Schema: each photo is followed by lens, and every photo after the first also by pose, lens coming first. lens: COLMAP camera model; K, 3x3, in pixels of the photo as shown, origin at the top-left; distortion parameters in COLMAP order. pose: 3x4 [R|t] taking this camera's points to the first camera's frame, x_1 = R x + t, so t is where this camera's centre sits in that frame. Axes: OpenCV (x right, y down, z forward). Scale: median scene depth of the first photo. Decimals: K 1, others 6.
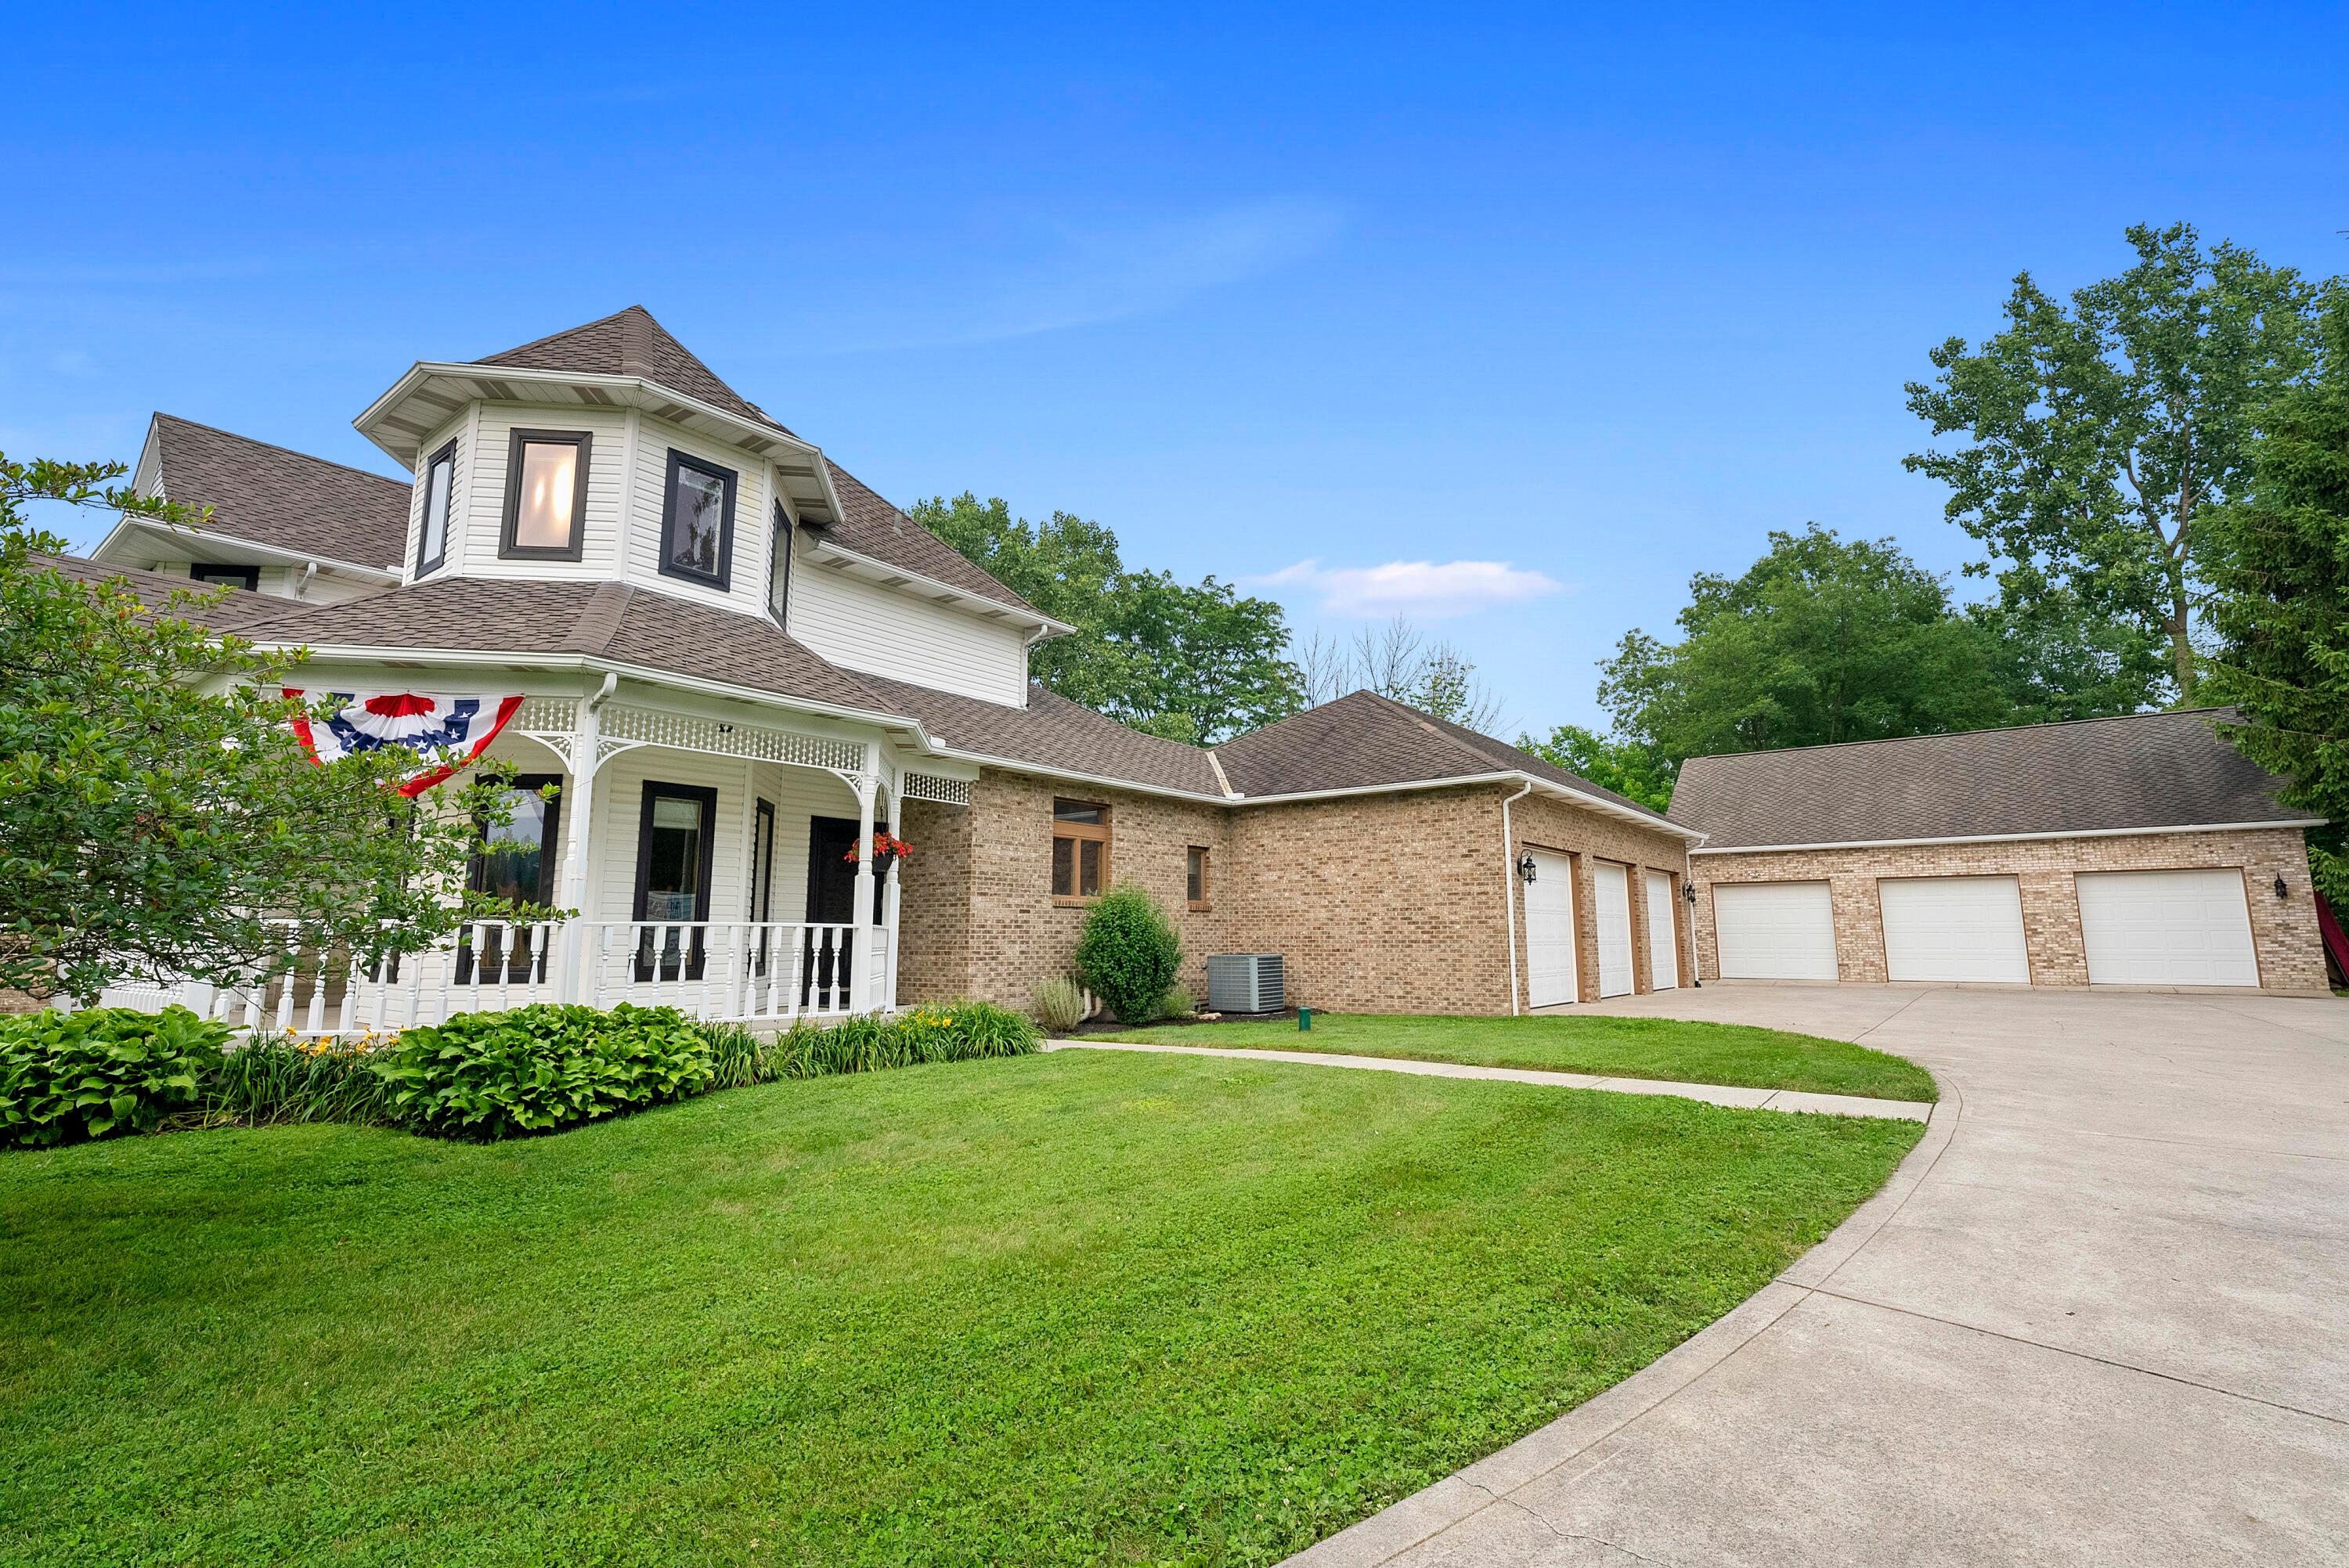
lens RADIAL K [[1058.6, 0, 1172.6], [0, 1058.6, 771.5], [0, 0, 1]] dist [-0.000805, 0.000132]
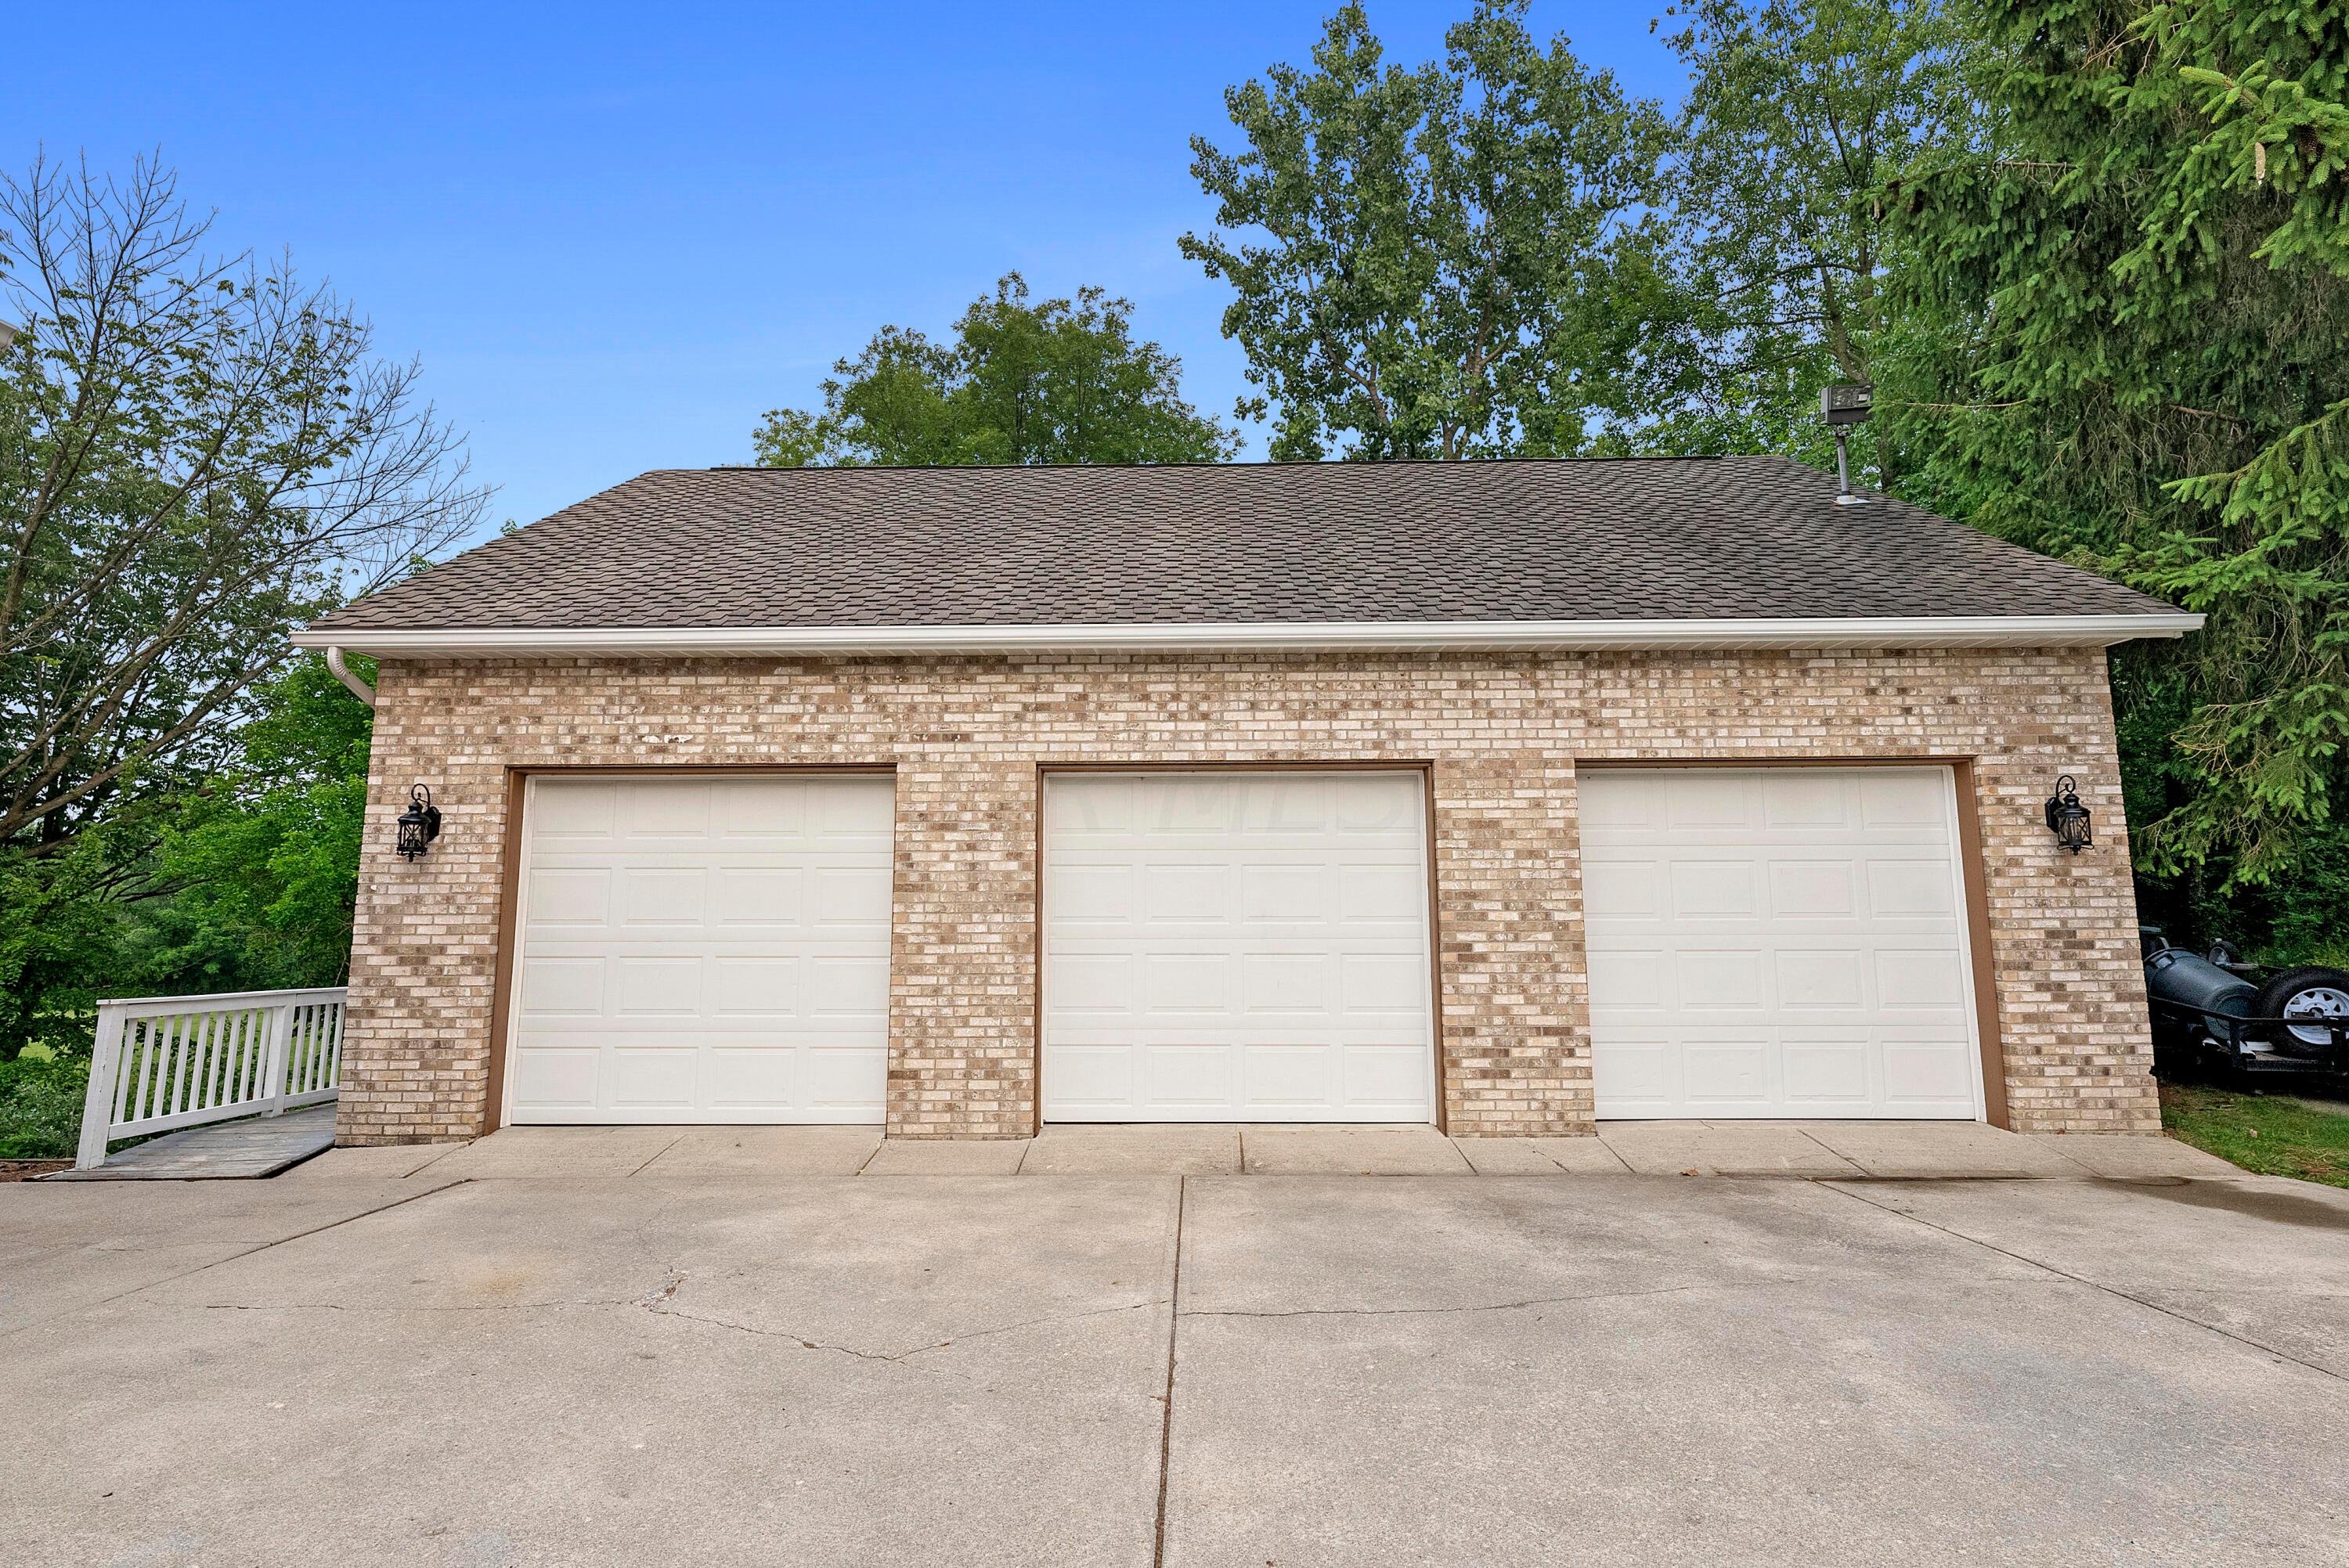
lens RADIAL K [[1099.7, 0, 1188.5], [0, 1099.7, 787.5], [0, 0, 1]] dist [-0.010943, -0.000063]
pose [[0.788695, 0.080309, 0.609517, 0.523640], [-0.093872, 0.995537, -0.009704, 0.107276], [-0.607576, -0.049563, 0.792714, 0.749982]]
